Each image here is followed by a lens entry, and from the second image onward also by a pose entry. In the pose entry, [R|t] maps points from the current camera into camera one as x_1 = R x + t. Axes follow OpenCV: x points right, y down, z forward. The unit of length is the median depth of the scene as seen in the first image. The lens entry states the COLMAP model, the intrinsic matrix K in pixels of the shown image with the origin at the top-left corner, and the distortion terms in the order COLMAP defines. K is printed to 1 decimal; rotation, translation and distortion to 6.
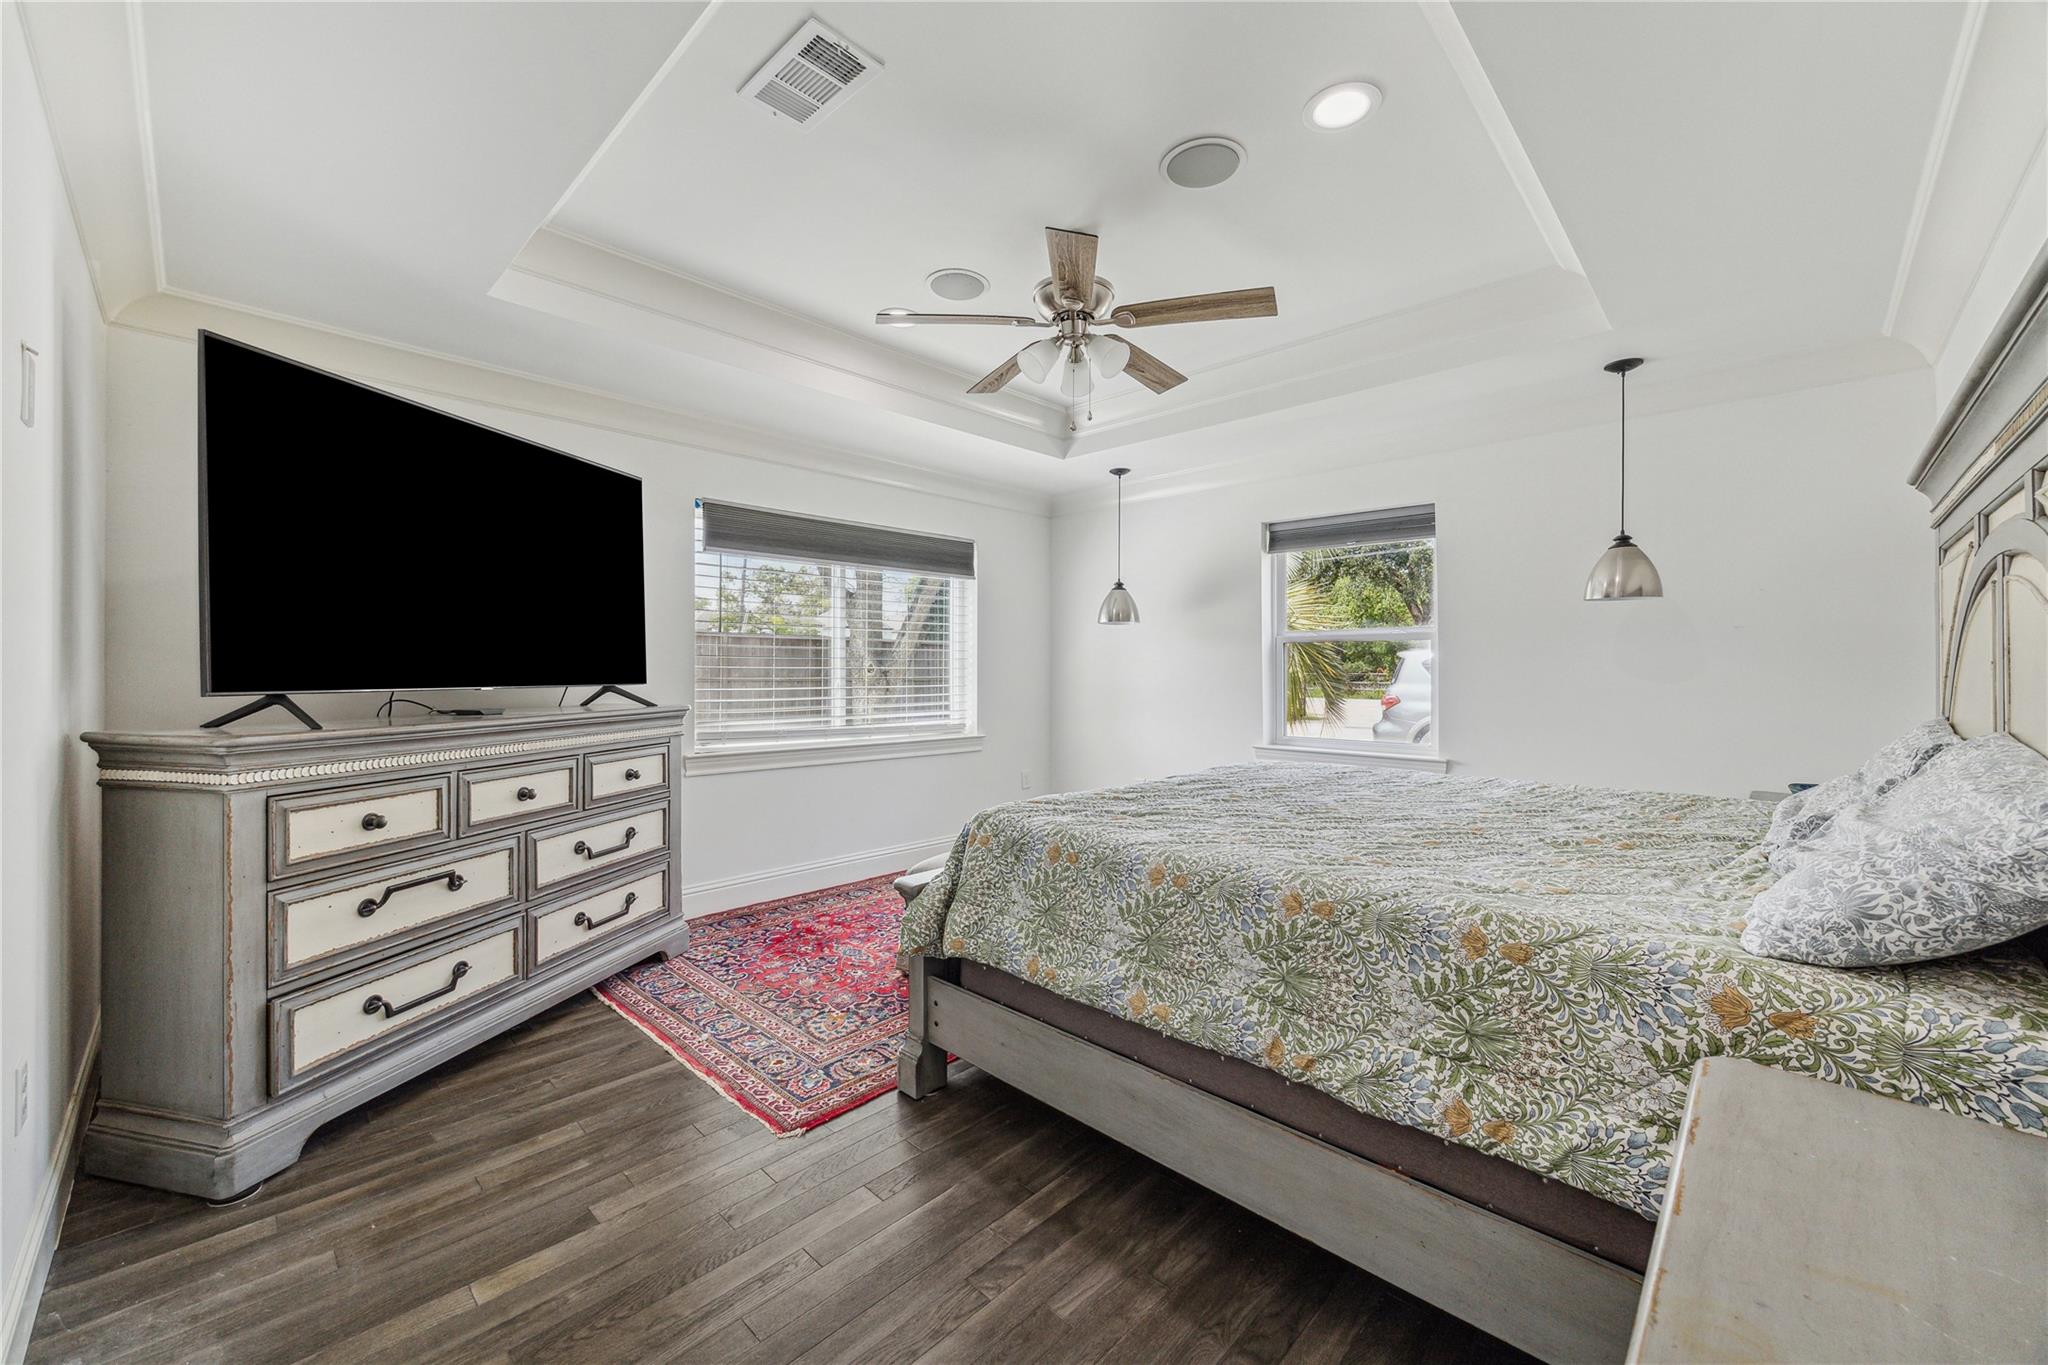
lens RADIAL K [[791.4, 0, 1020.5], [0, 791.4, 670.9], [0, 0, 1]] dist [-0.001924, -0.000323]
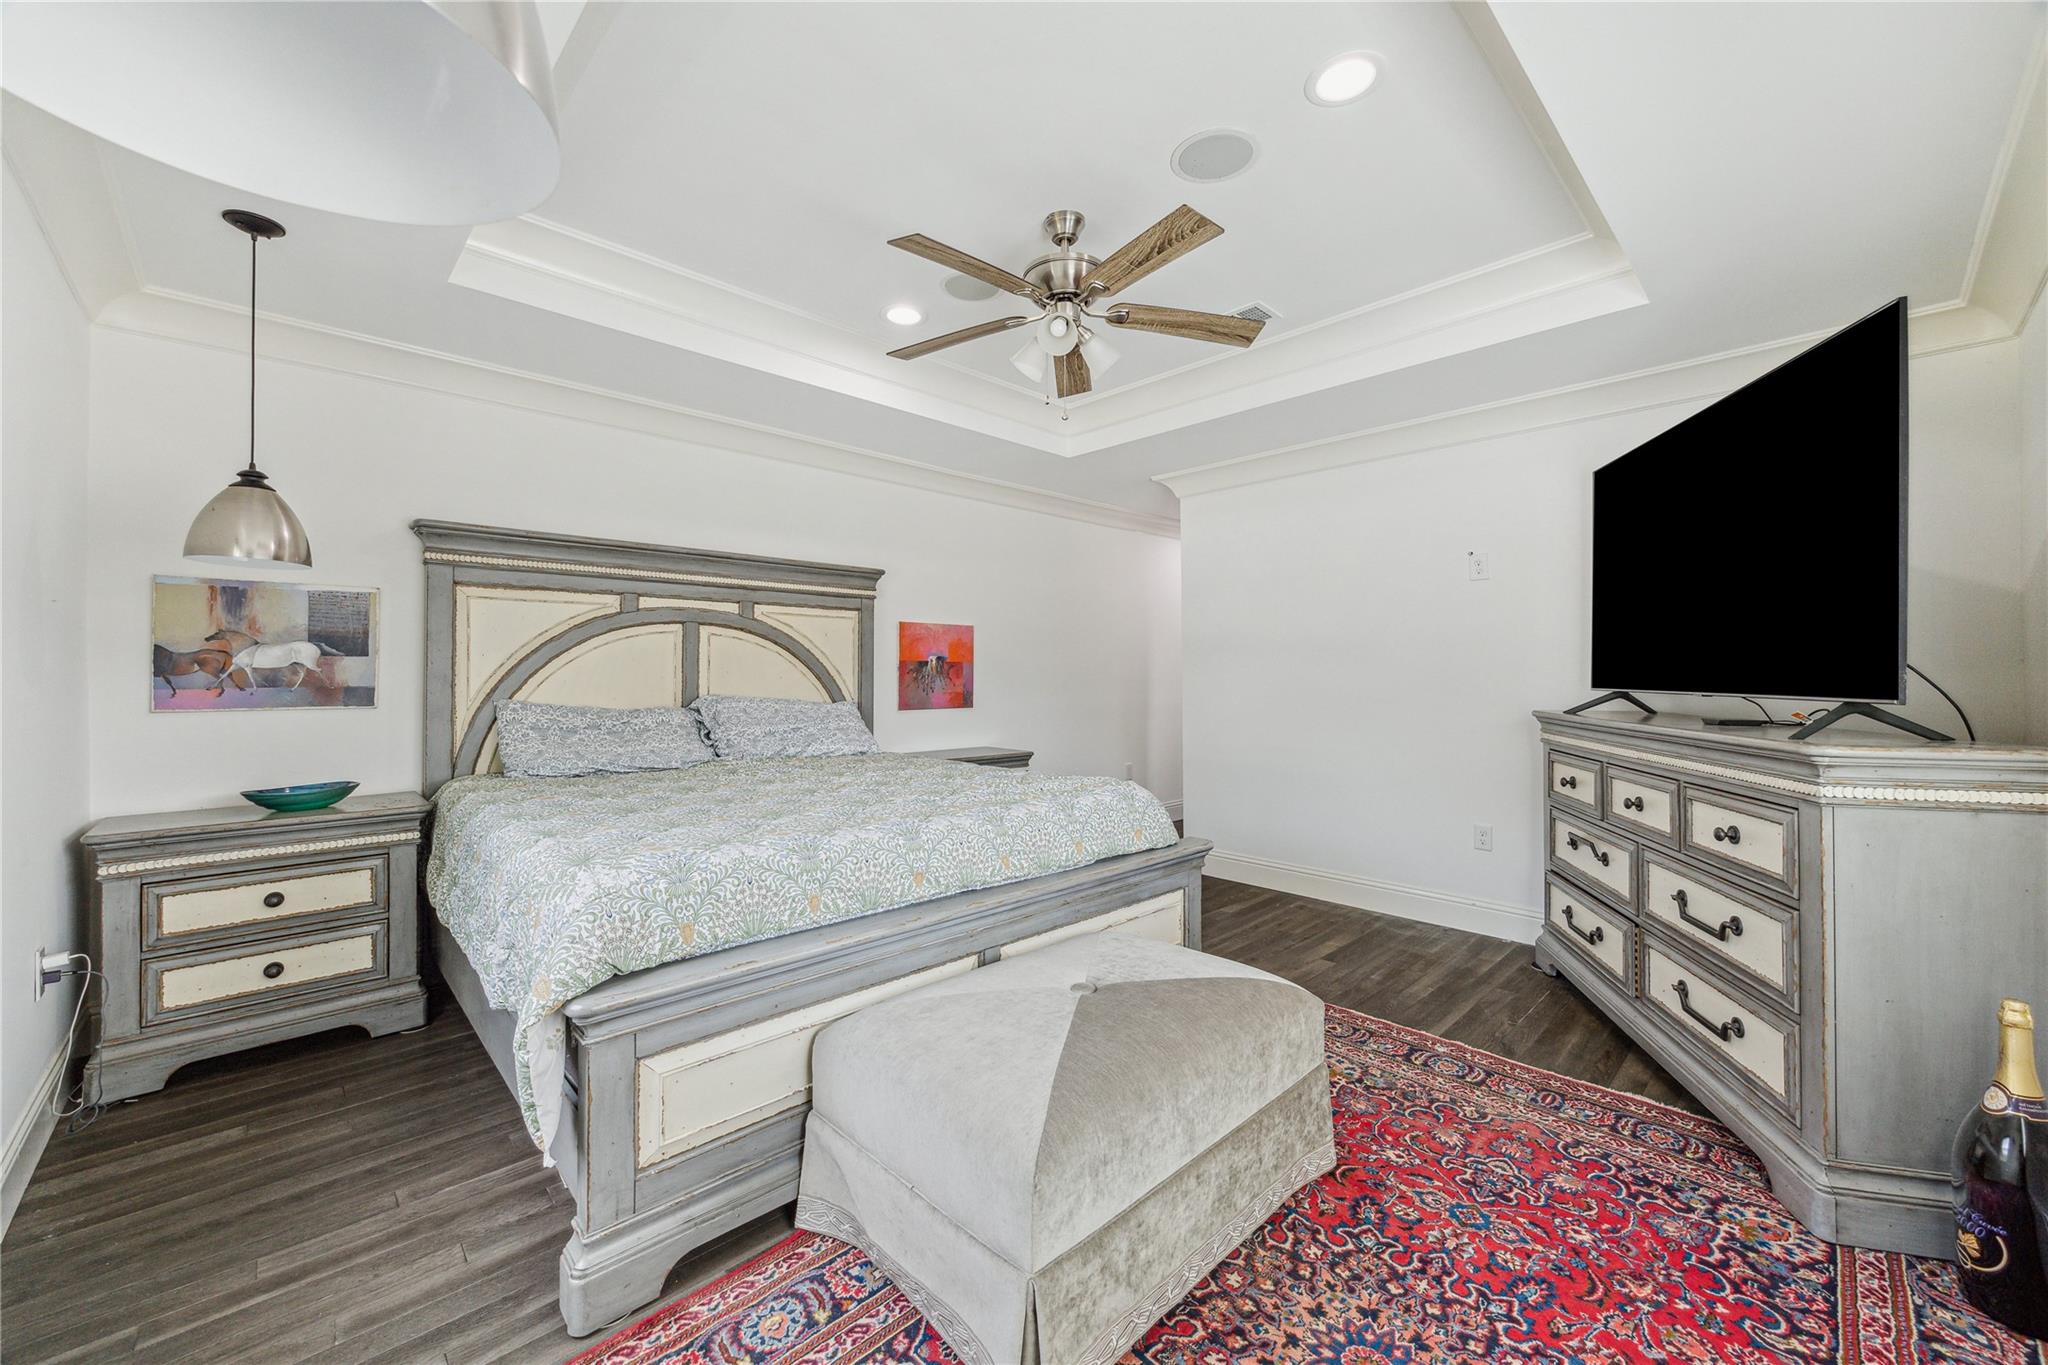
lens RADIAL K [[791.4, 0, 1028.8], [0, 791.4, 674.0], [0, 0, 1]] dist [-0.001924, -0.000323]
pose [[-0.999419, -0.007210, 0.033321, 0.069862], [-0.007137, 0.999972, 0.002309, 0.001472], [-0.033337, 0.002070, -0.999442, 1.740865]]
